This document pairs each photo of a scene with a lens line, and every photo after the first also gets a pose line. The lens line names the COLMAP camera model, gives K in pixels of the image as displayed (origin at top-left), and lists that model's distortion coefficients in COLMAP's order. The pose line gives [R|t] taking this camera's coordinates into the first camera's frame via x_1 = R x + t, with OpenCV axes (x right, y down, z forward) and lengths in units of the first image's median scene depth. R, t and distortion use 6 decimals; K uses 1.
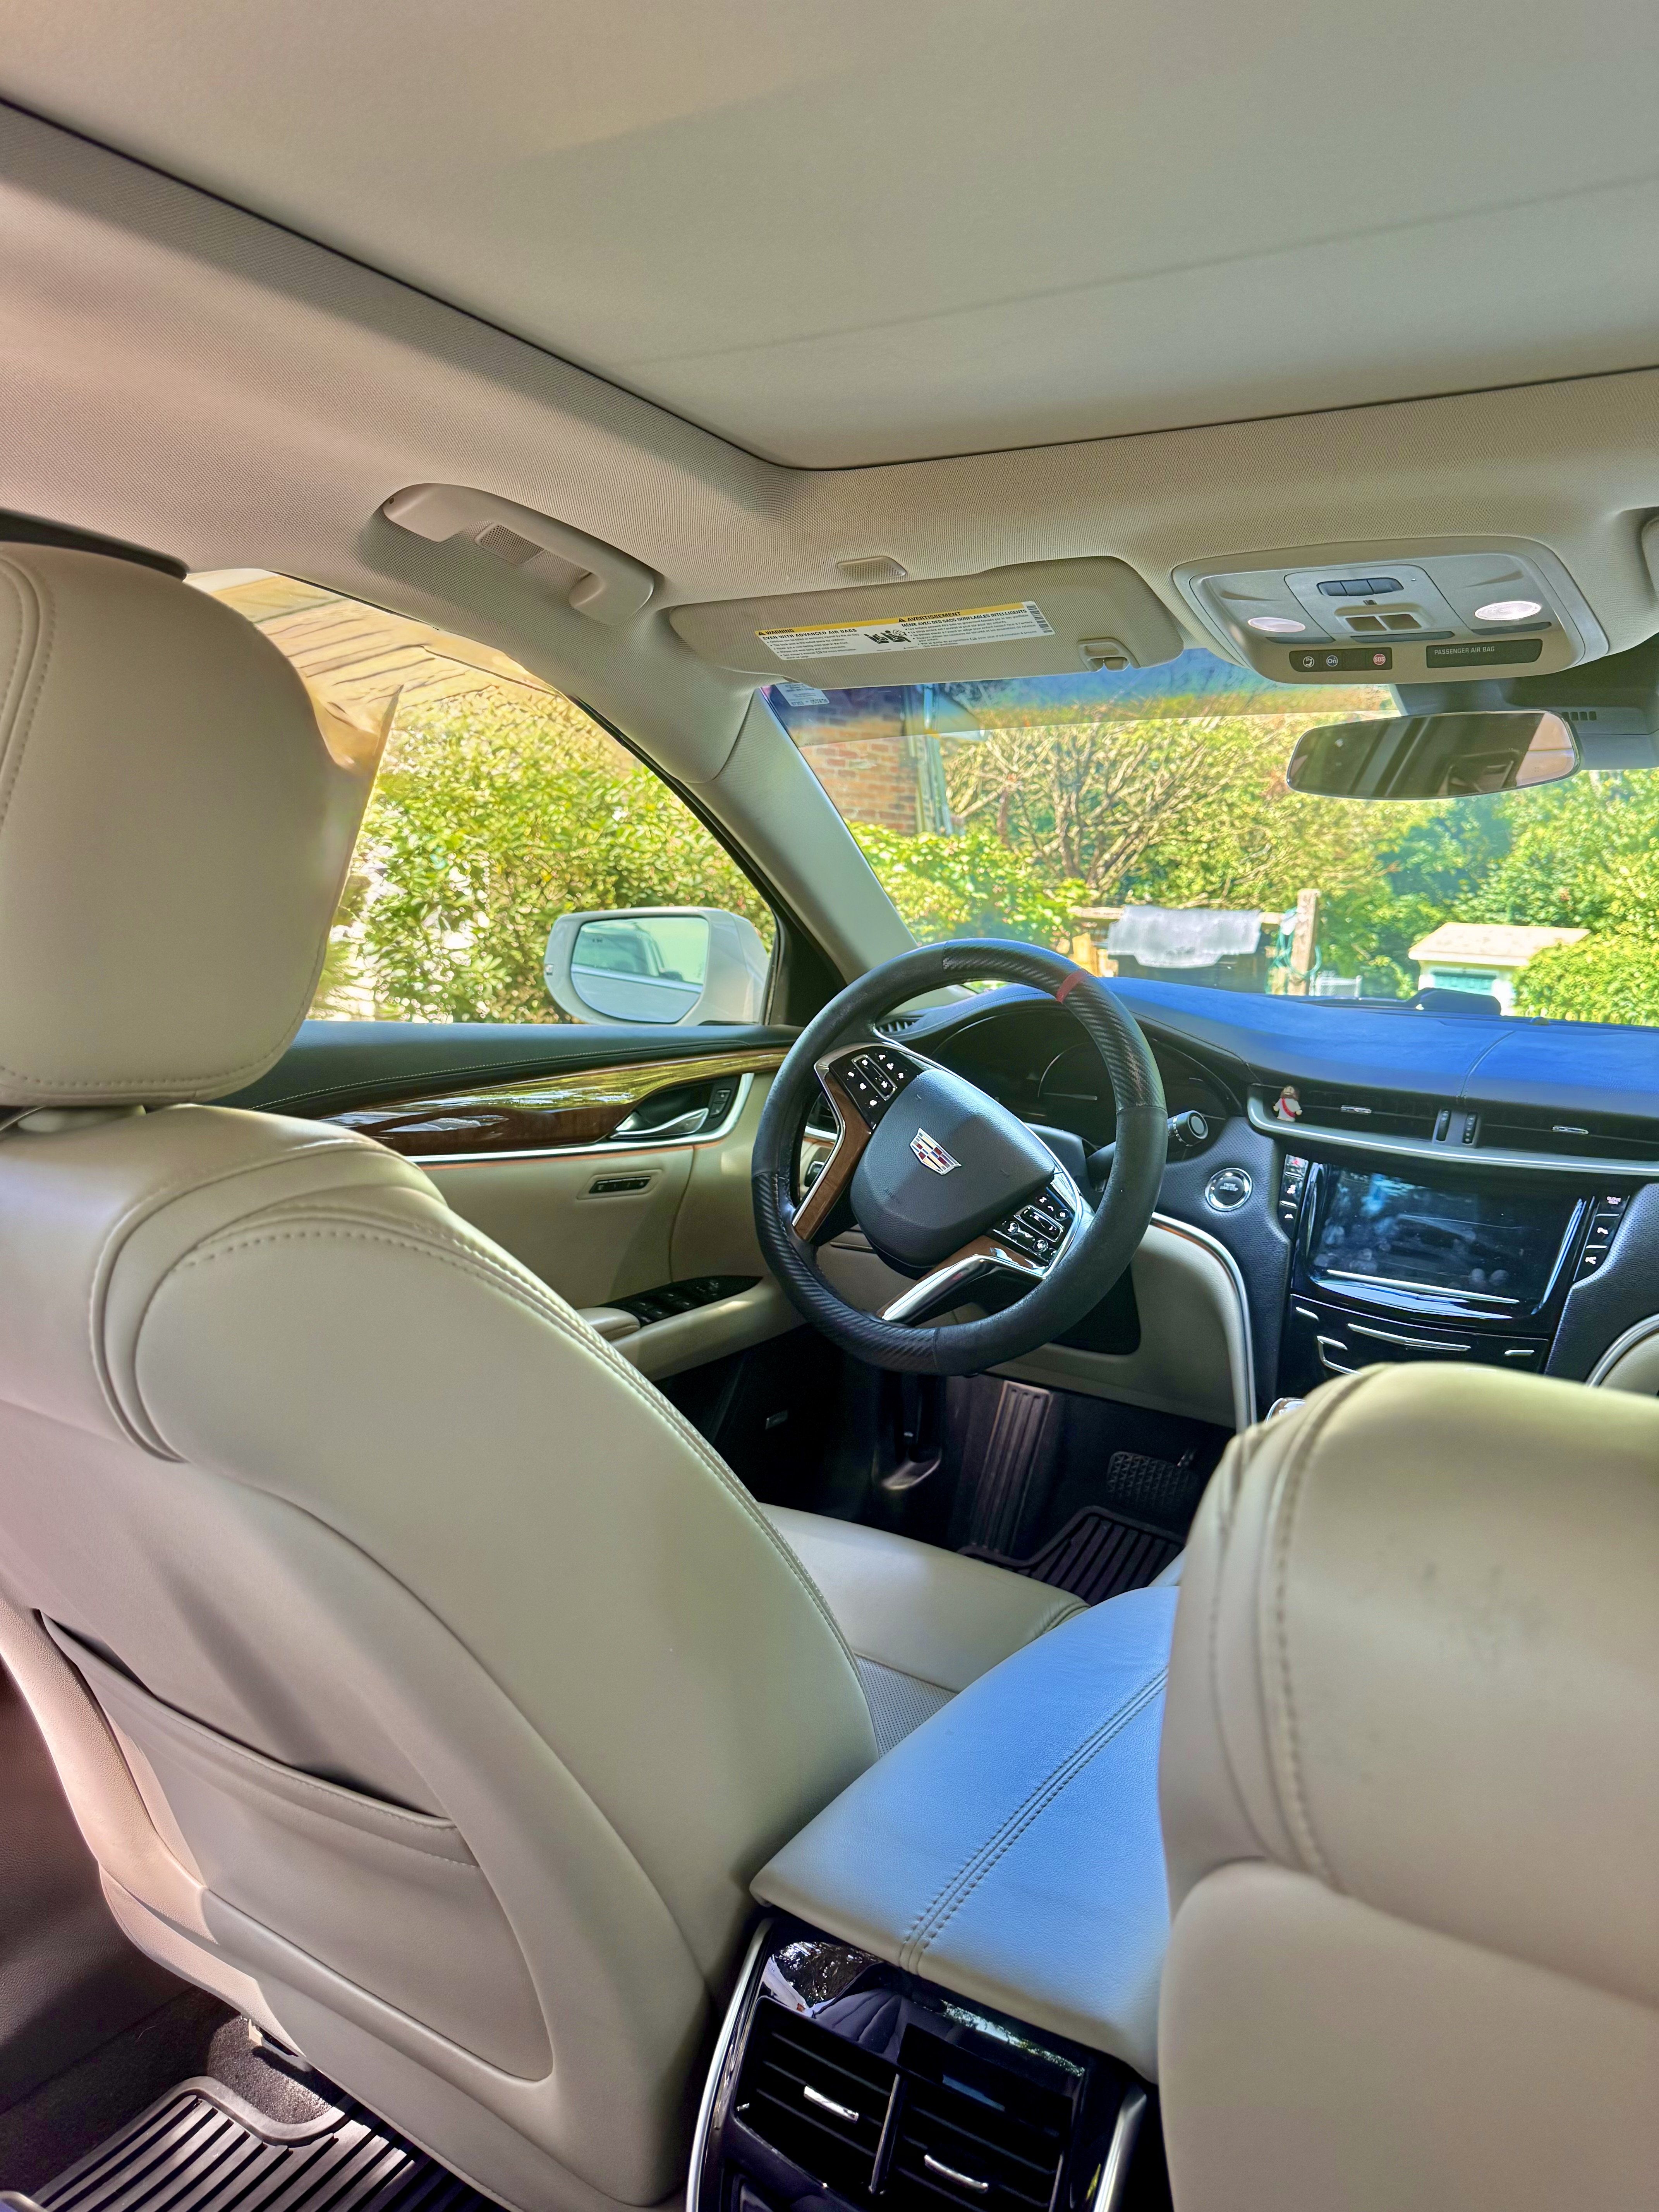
lens RADIAL K [[1601.2, 0, 818.2], [0, 1601.2, 1100.3], [0, 0, 1]] dist [0.002307, 0.003259]
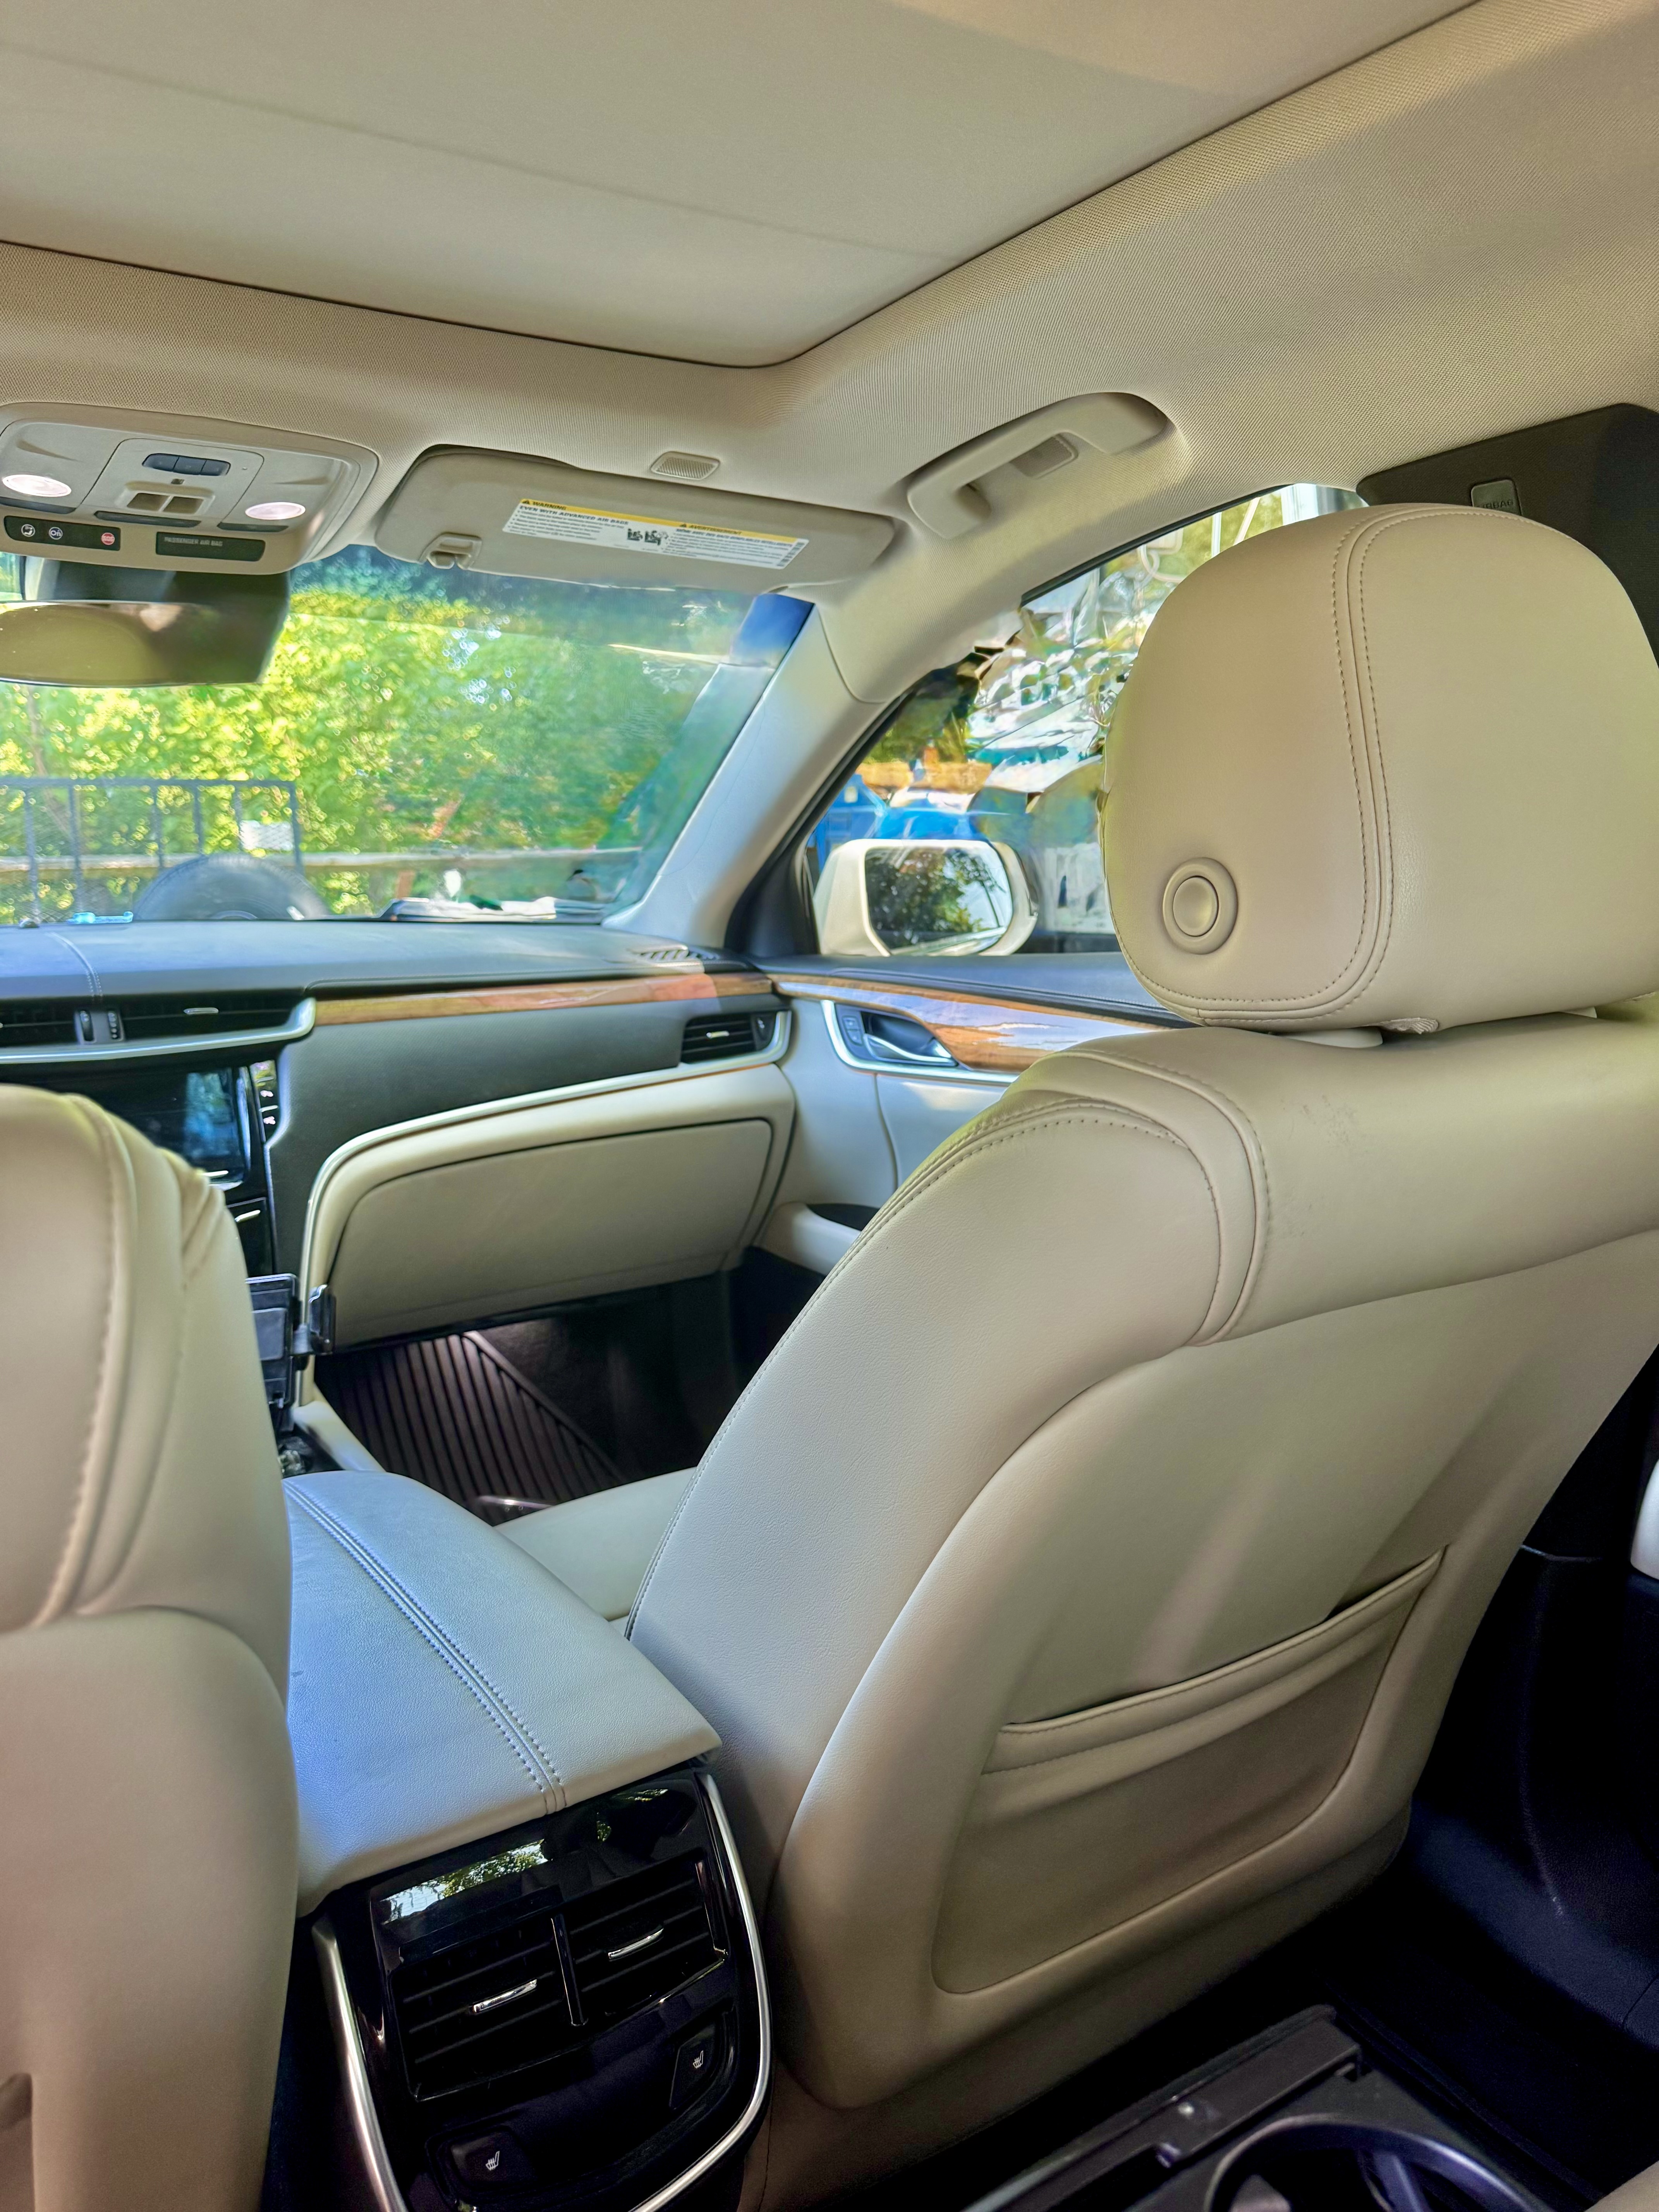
lens RADIAL K [[1601.2, 0, 818.2], [0, 1601.2, 1100.3], [0, 0, 1]] dist [0.002307, 0.003259]
pose [[0.326795, -0.209041, 0.921687, -0.457327], [0.139298, 0.975234, 0.171796, -0.056821], [-0.934773, 0.072247, 0.347820, 0.306496]]
